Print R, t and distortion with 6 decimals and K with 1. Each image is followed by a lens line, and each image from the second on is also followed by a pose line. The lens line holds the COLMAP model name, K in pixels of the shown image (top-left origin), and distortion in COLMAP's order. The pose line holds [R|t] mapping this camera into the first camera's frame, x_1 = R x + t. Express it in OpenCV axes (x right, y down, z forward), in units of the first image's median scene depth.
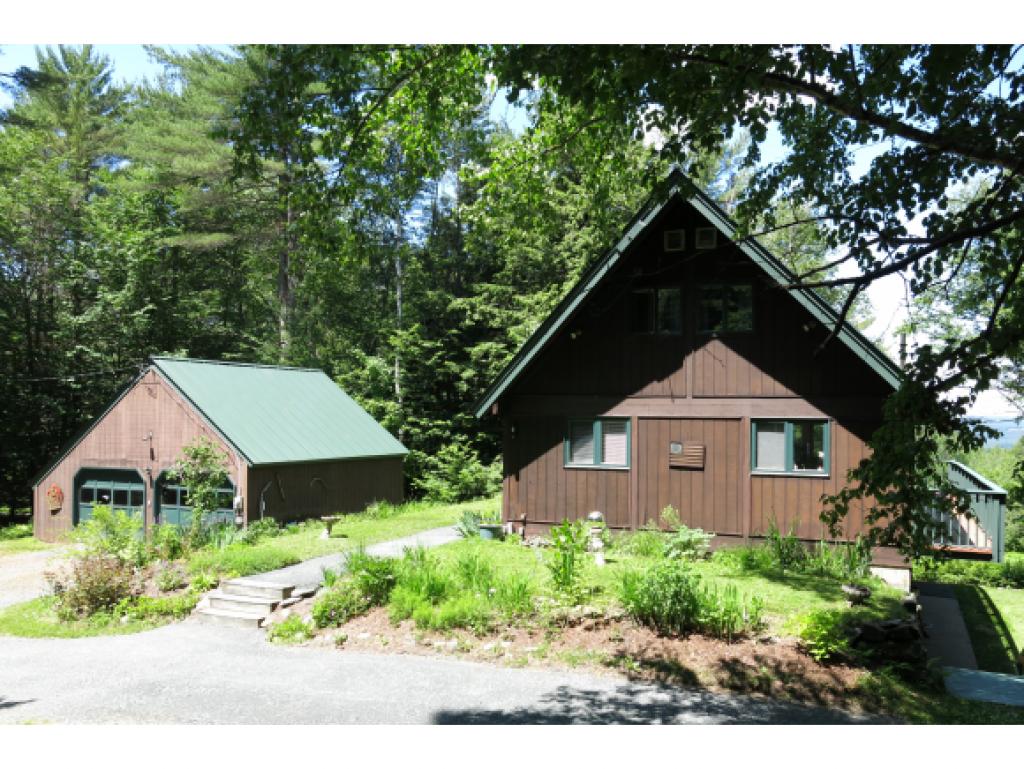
lens RADIAL K [[835.7, 0, 512.0], [0, 835.7, 384.5], [0, 0, 1]] dist [0.002734, -0.000950]
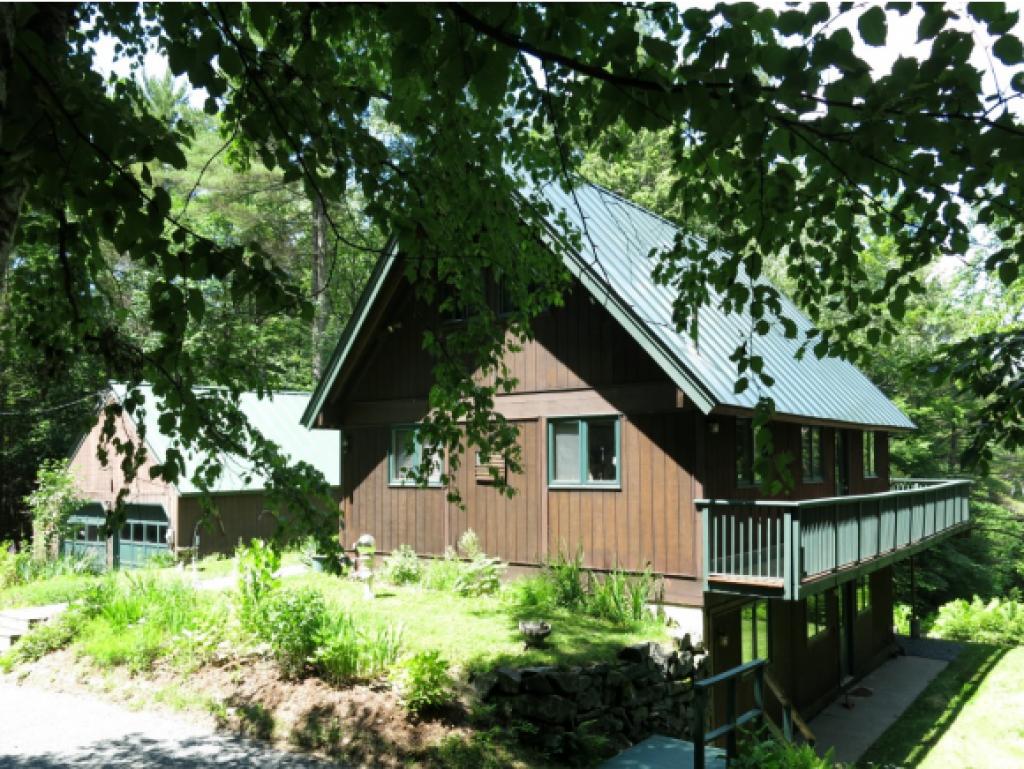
lens RADIAL K [[946.7, 0, 512.0], [0, 946.7, 384.5], [0, 0, 1]] dist [0.029189, -0.102464]
pose [[0.978562, -0.029418, -0.203839, 0.457901], [0.021750, 0.998973, -0.039756, 0.045515], [0.204799, 0.034470, 0.978197, 0.109816]]
